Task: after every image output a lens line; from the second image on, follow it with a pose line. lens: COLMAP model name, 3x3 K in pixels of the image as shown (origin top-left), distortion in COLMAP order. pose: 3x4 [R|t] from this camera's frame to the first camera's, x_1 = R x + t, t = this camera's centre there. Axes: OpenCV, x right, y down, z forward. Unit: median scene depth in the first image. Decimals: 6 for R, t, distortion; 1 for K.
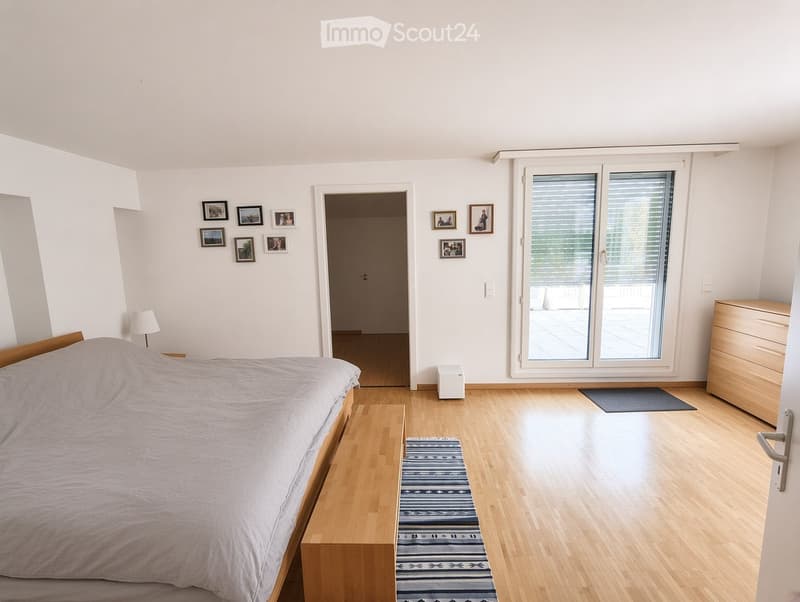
lens RADIAL K [[365.9, 0, 400.6], [0, 365.9, 301.8], [0, 0, 1]] dist [-0.004829, -0.000114]
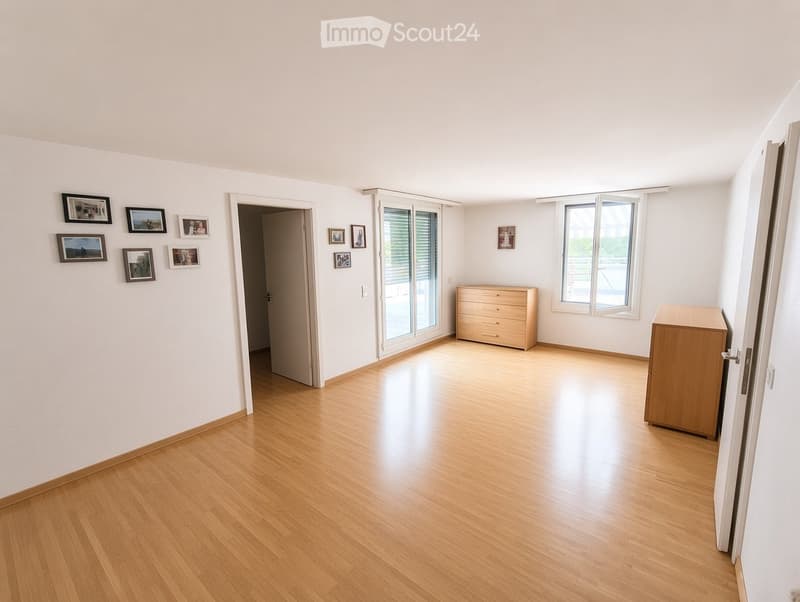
lens RADIAL K [[365.9, 0, 401.1], [0, 365.9, 297.5], [0, 0, 1]] dist [-0.004829, -0.000114]
pose [[0.586788, -0.094693, 0.804185, -0.726297], [0.123455, 0.991990, 0.026726, -0.031211], [-0.800274, 0.083598, 0.593778, 0.139813]]
